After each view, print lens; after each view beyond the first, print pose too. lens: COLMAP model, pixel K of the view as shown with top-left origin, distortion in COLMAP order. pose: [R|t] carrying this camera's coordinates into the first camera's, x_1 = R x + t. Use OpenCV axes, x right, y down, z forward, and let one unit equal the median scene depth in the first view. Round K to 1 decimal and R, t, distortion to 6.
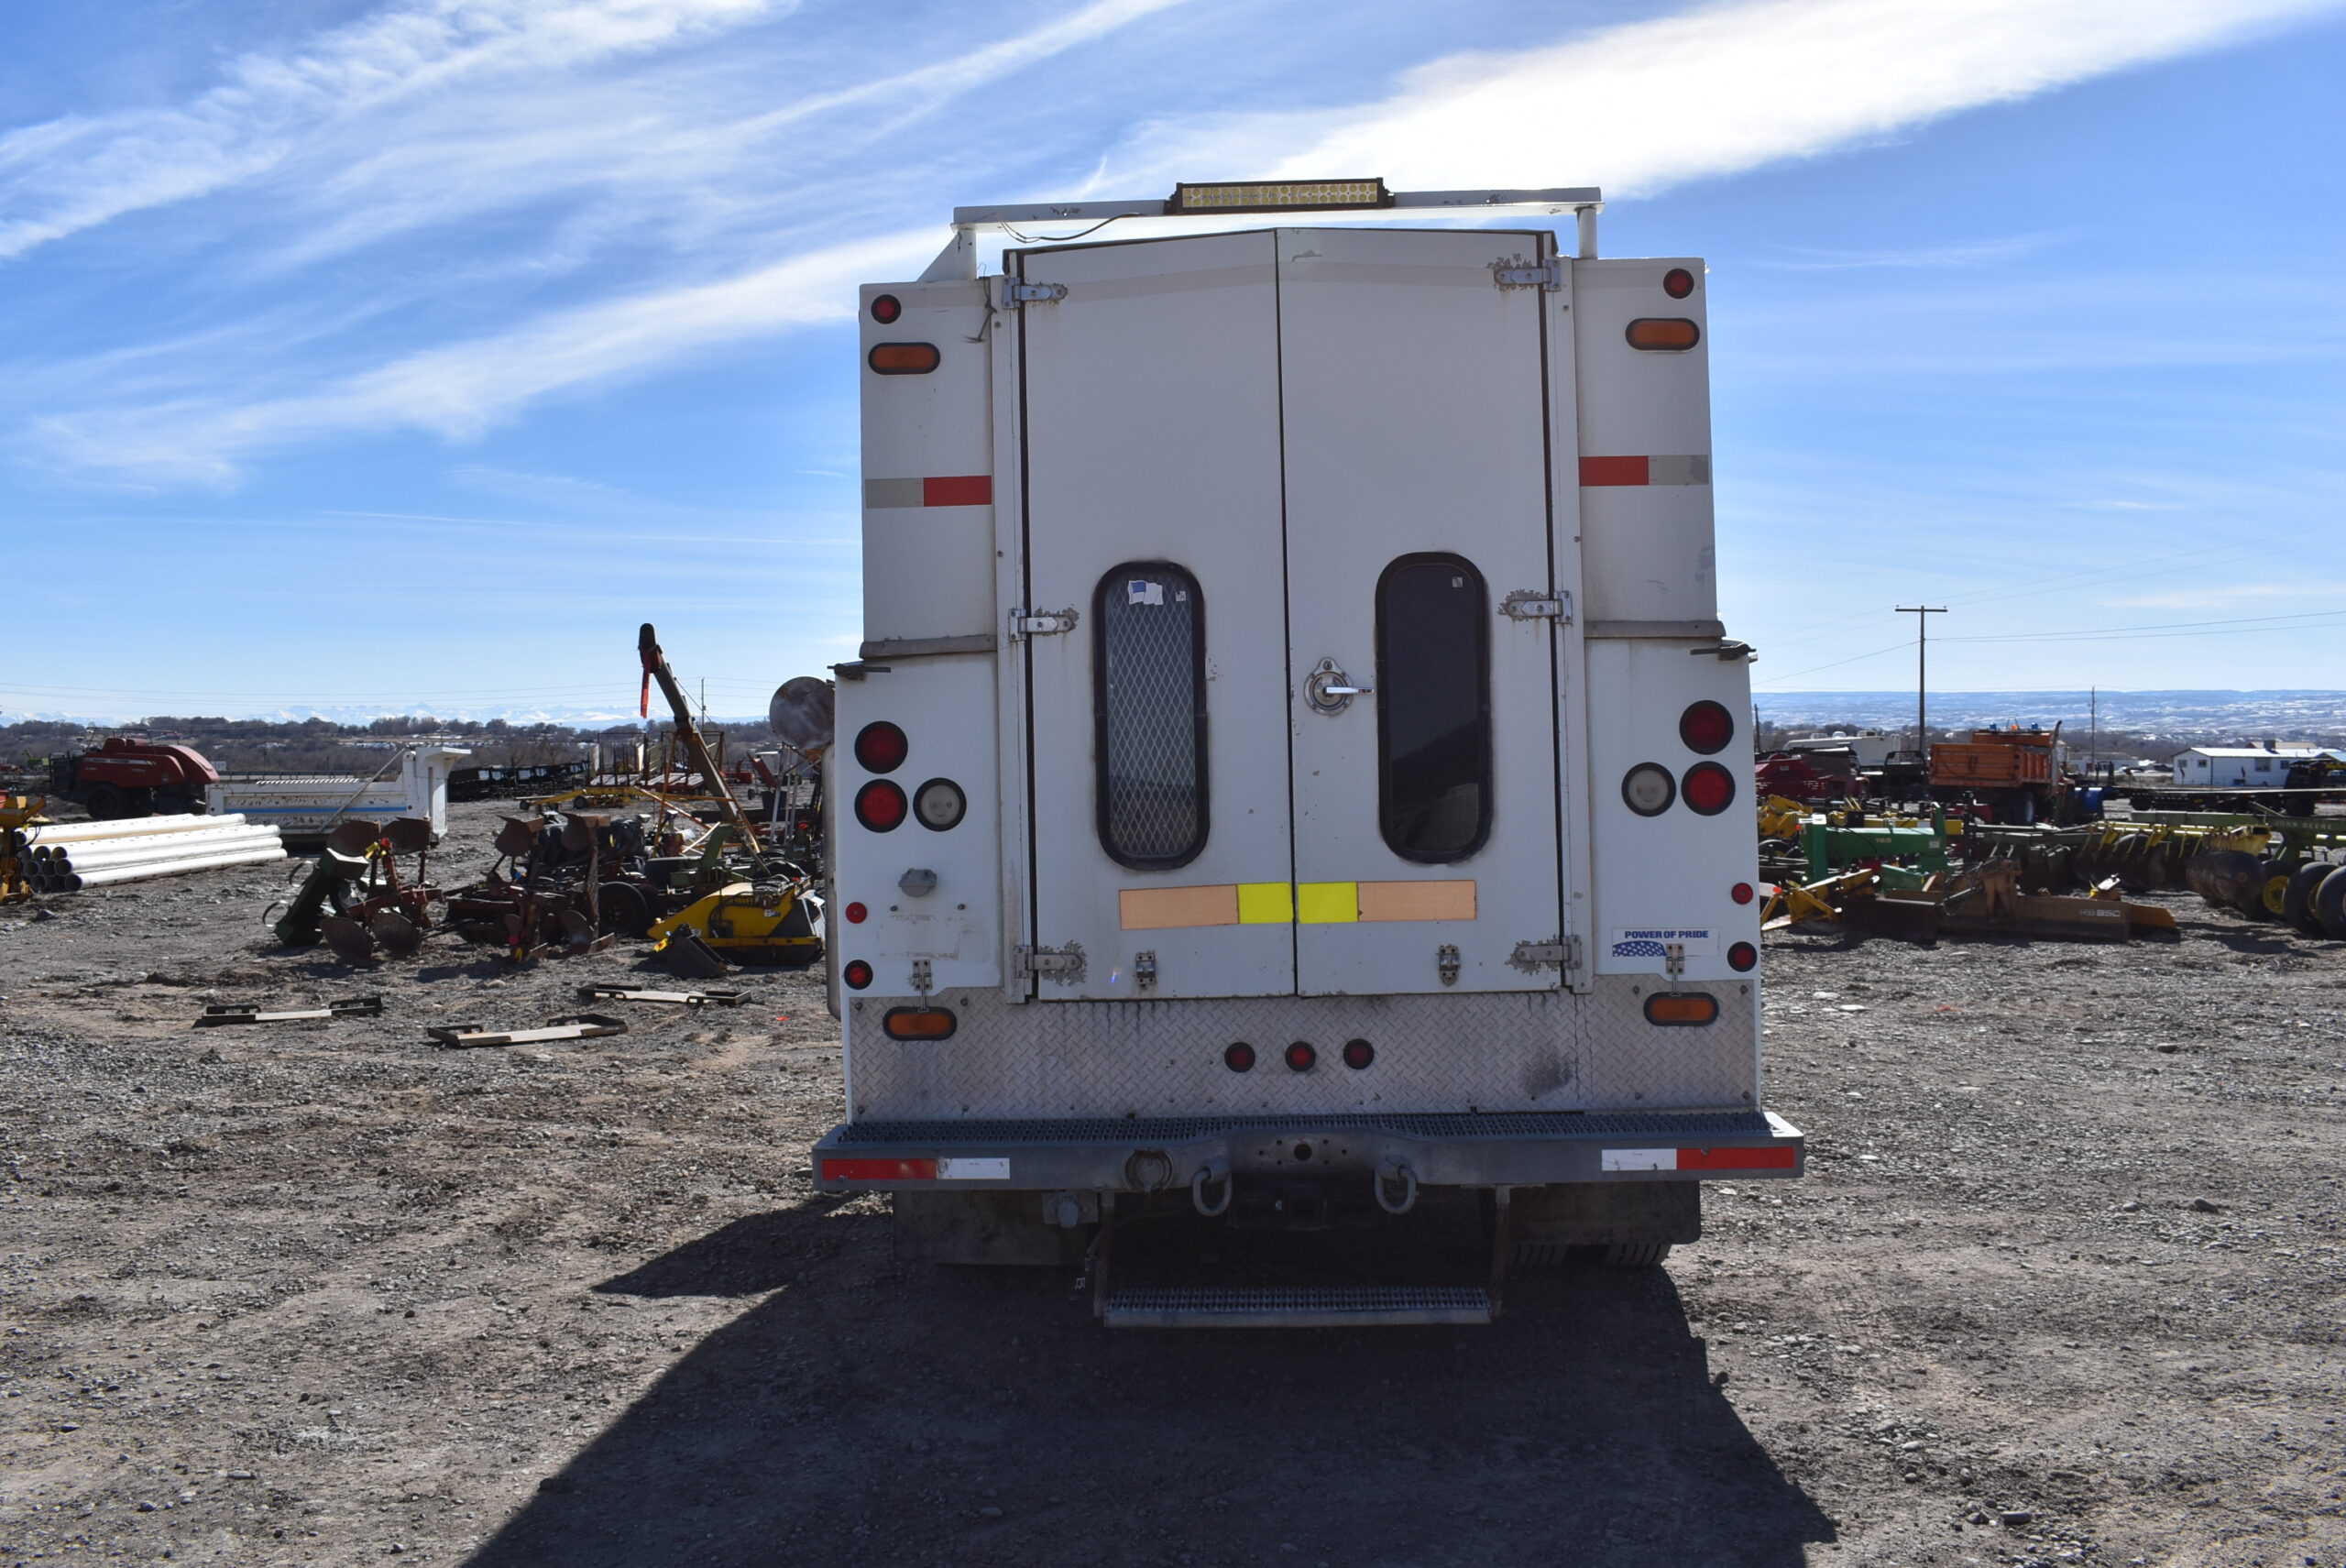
lens RADIAL K [[1947.4, 0, 1197.6], [0, 1947.4, 802.1], [0, 0, 1]] dist [-0.083375, 0.001269]
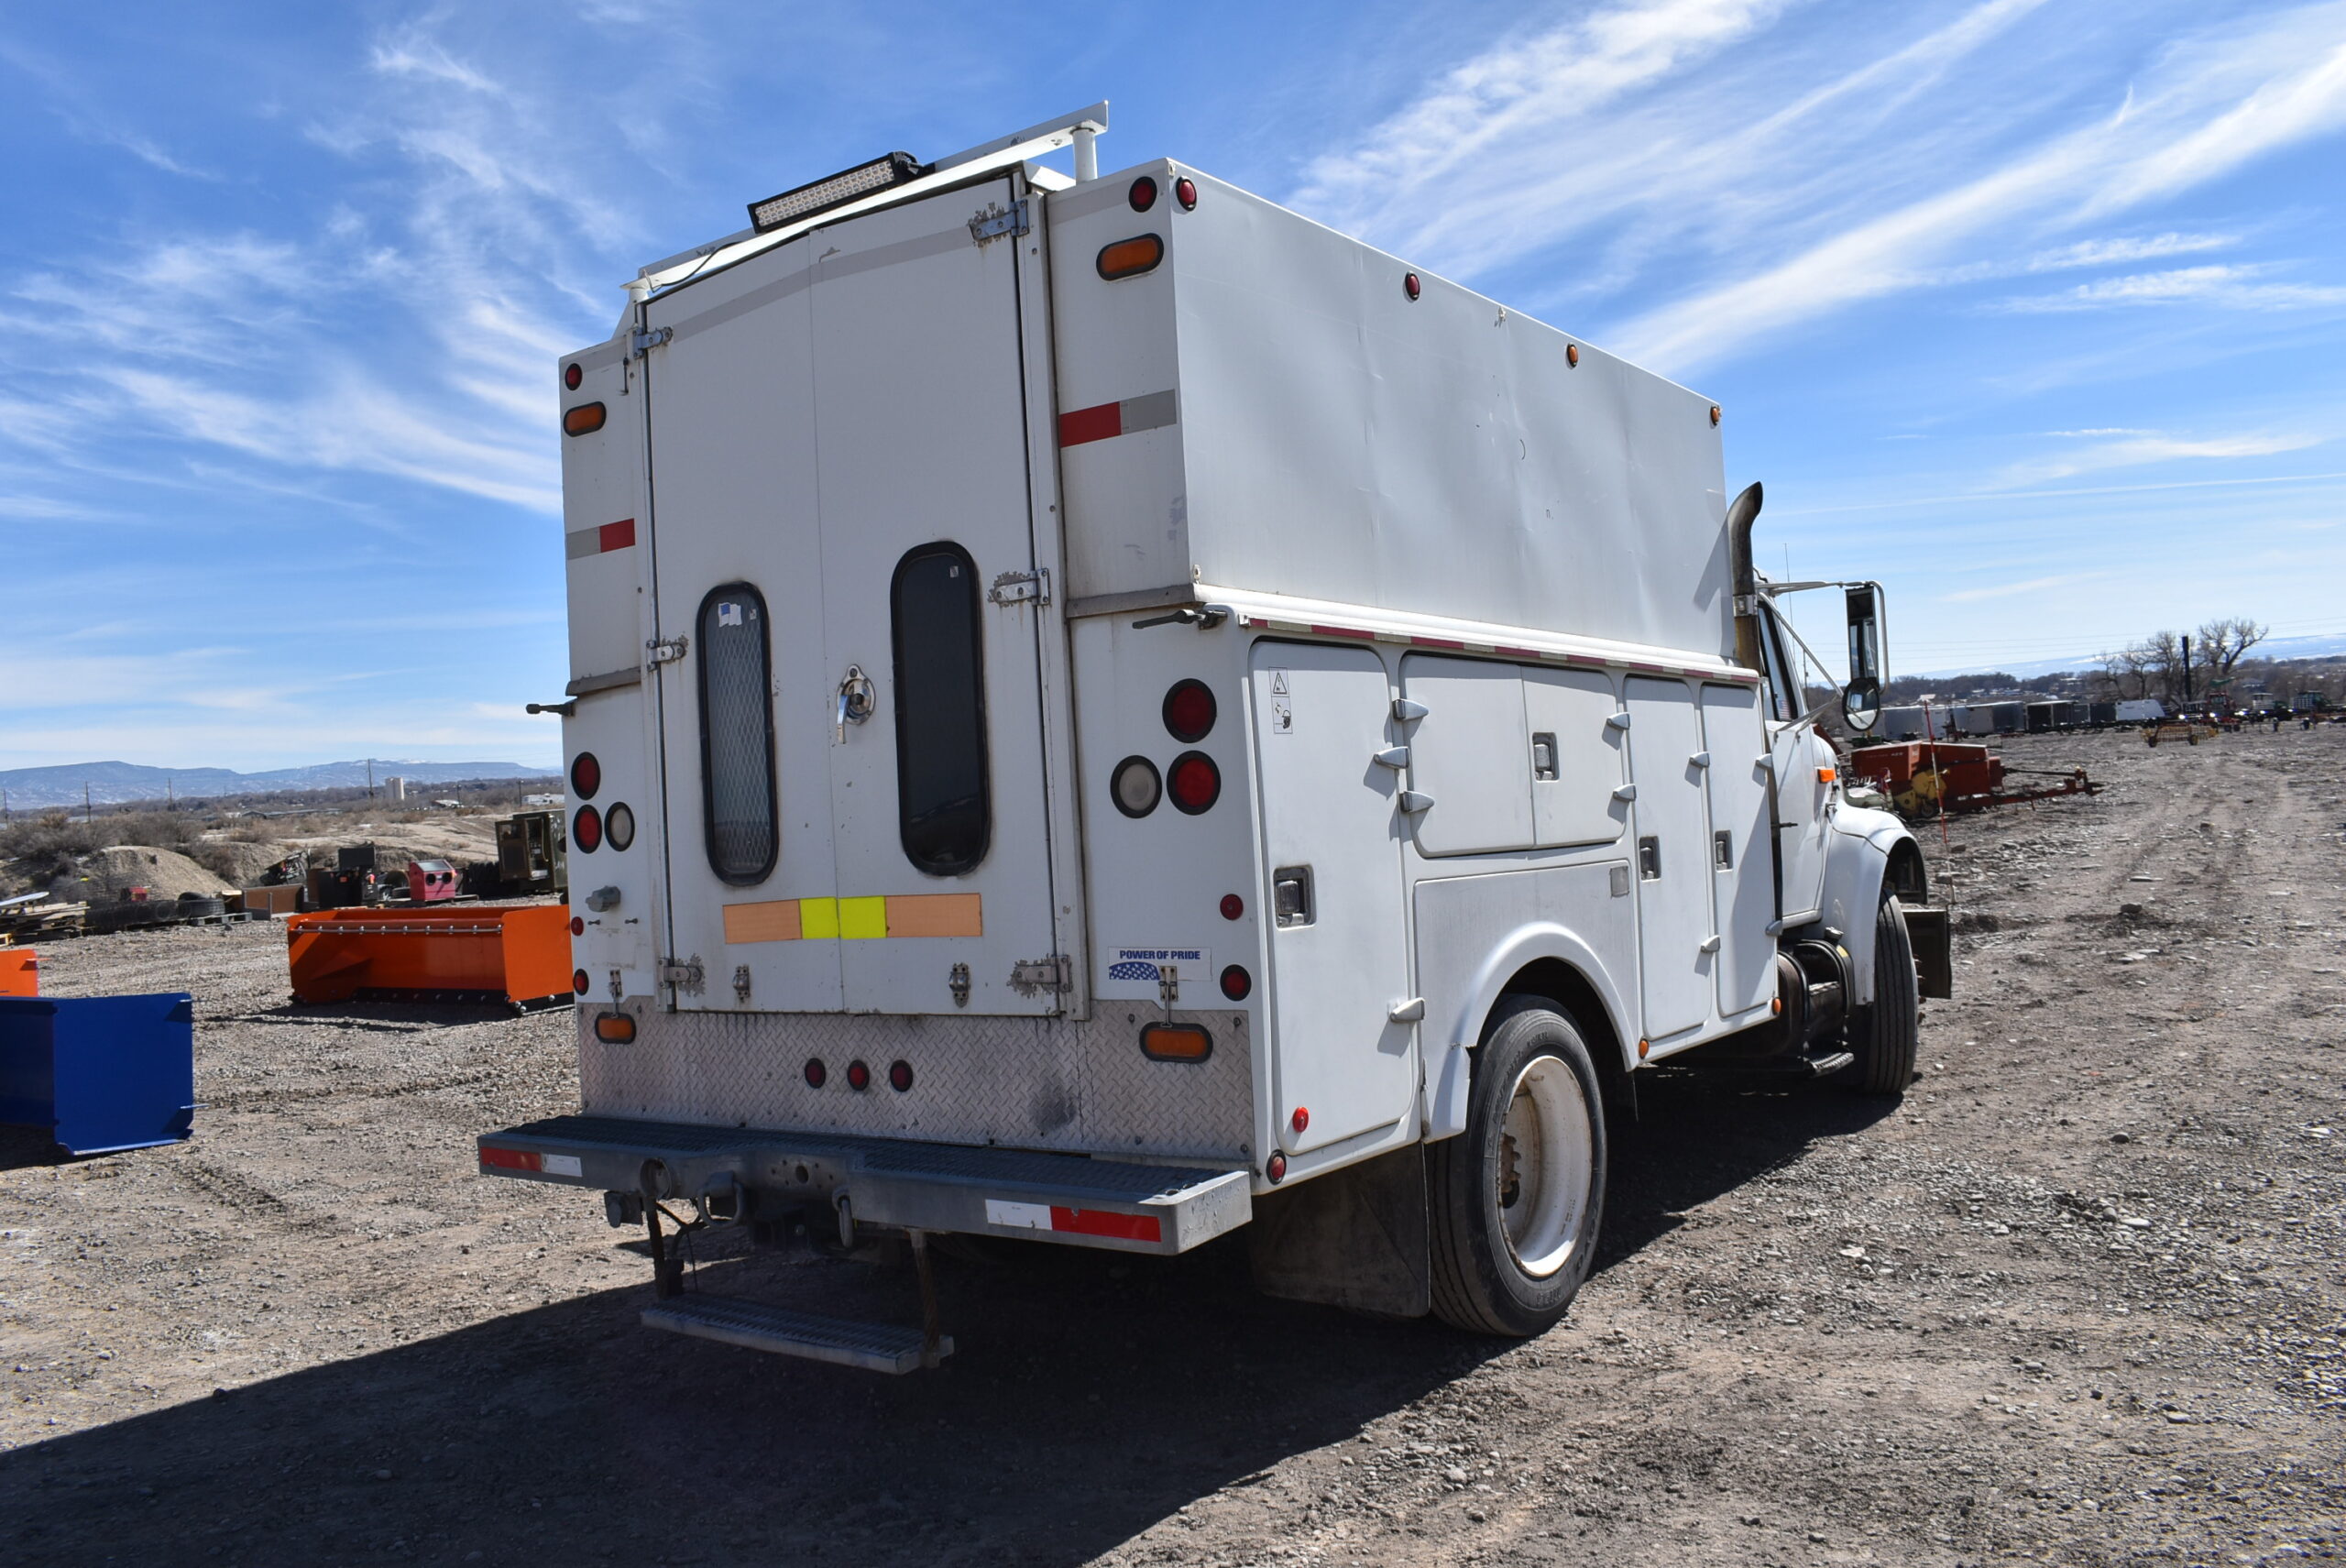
lens RADIAL K [[1893.5, 0, 1249.9], [0, 1893.5, 818.0], [0, 0, 1]] dist [-0.085466, 0.001549]
pose [[0.833909, -0.031021, -0.551030, 0.737051], [0.037807, 0.999285, 0.000961, 0.008587], [0.550606, -0.021634, 0.834485, 0.323179]]
